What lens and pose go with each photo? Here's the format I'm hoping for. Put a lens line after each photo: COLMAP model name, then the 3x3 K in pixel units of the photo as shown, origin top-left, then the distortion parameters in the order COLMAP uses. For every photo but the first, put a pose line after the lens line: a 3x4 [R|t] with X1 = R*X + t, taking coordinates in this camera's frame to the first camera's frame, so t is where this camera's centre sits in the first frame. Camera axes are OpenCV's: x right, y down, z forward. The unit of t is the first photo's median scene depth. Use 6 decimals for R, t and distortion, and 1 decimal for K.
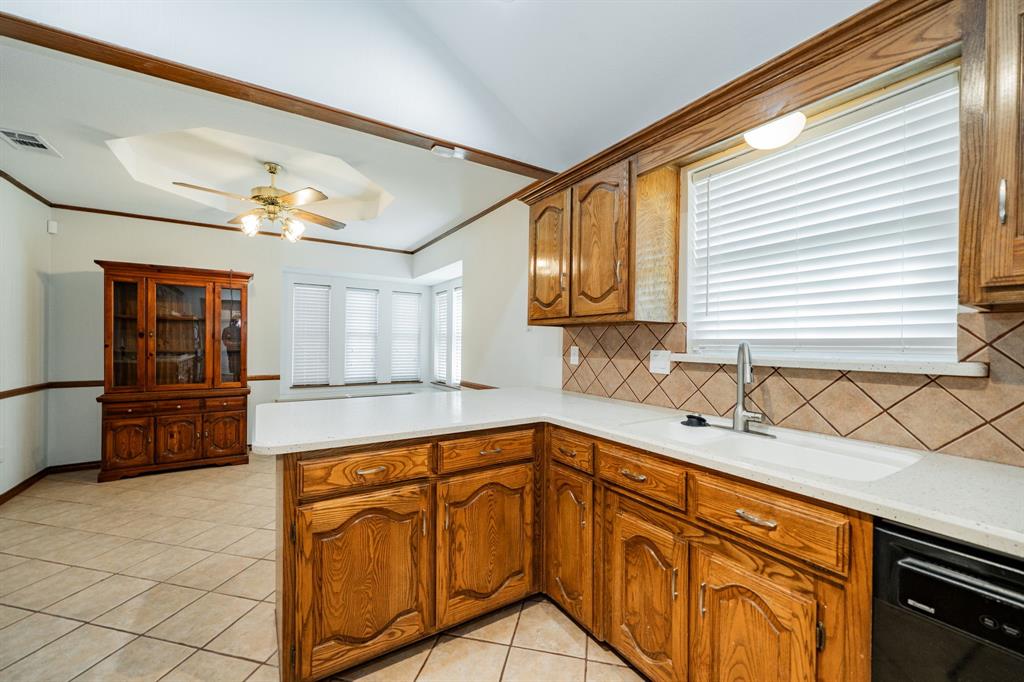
lens RADIAL K [[402.7, 0, 509.4], [0, 402.7, 343.4], [0, 0, 1]] dist [-0.001655, 0.000202]
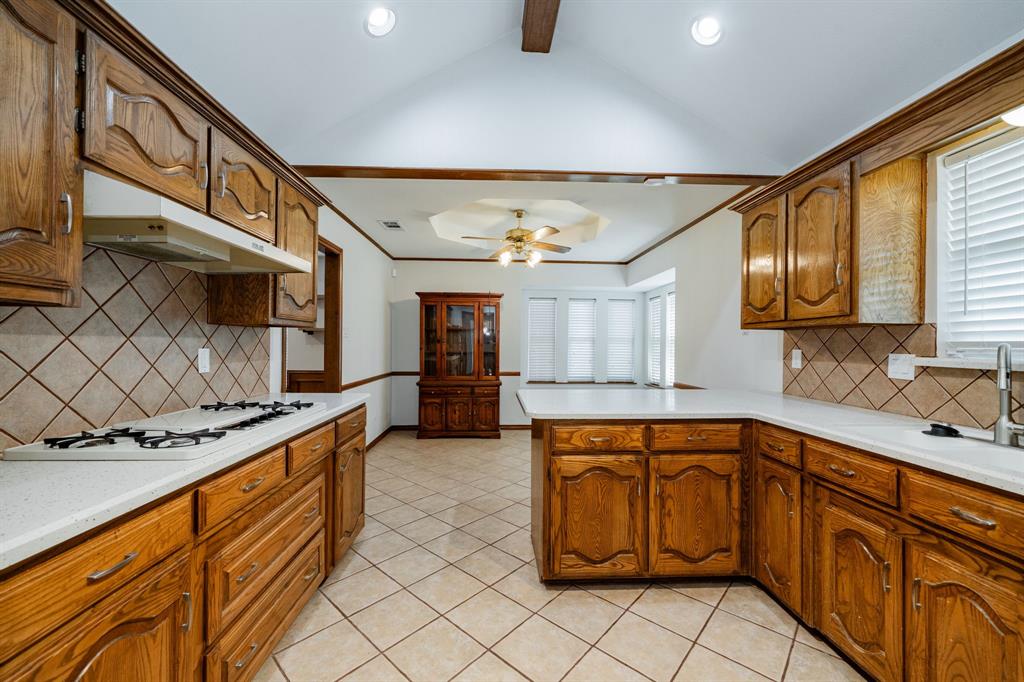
lens RADIAL K [[402.7, 0, 509.7], [0, 402.7, 342.9], [0, 0, 1]] dist [-0.001655, 0.000202]
pose [[0.869701, -0.005175, -0.493552, 0.044096], [0.000015, 0.999945, -0.010459, 0.001325], [0.493579, 0.009089, 0.869654, -0.219104]]
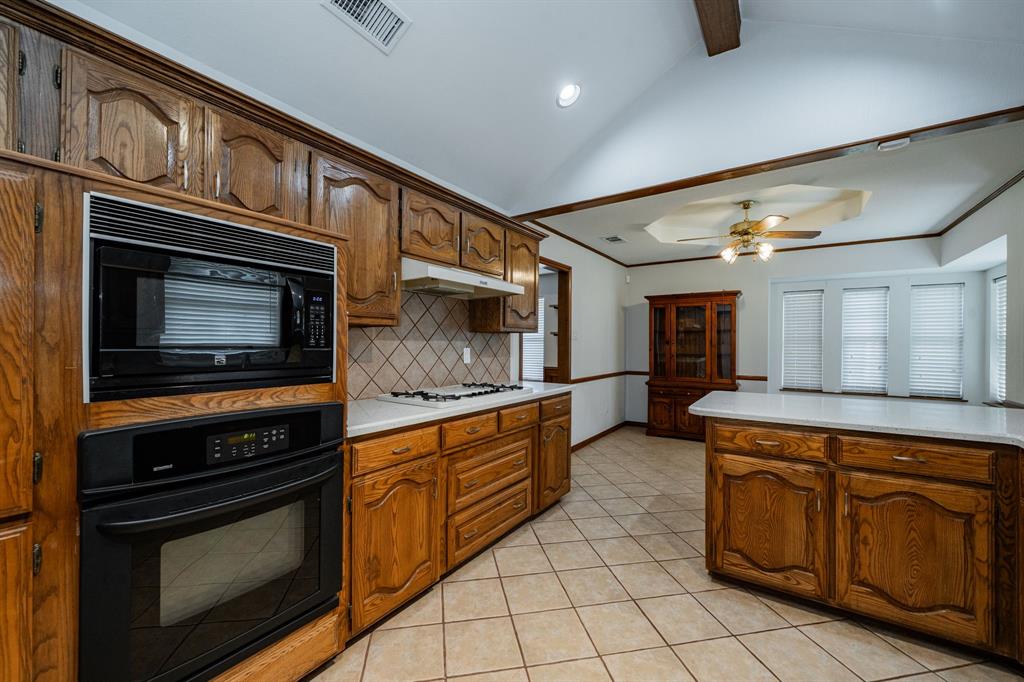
lens RADIAL K [[402.7, 0, 509.4], [0, 402.7, 343.7], [0, 0, 1]] dist [-0.001655, 0.000202]
pose [[0.396932, -0.008345, -0.917810, 0.340390], [-0.004427, 0.999930, -0.011006, 0.004464], [0.917837, 0.008432, 0.396867, -0.197561]]
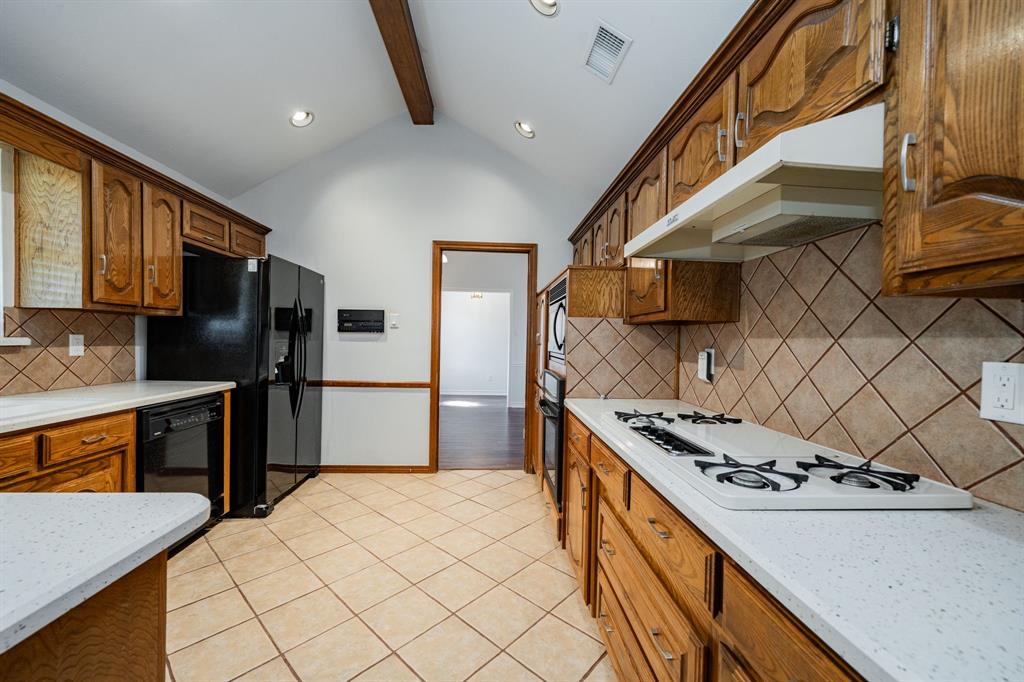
lens RADIAL K [[402.7, 0, 508.9], [0, 402.7, 343.7], [0, 0, 1]] dist [-0.001655, 0.000202]
pose [[-0.868685, -0.033836, 0.494208, -0.733455], [-0.027520, 0.999420, 0.020054, -0.007745], [-0.494600, 0.003820, -0.869113, 0.725306]]
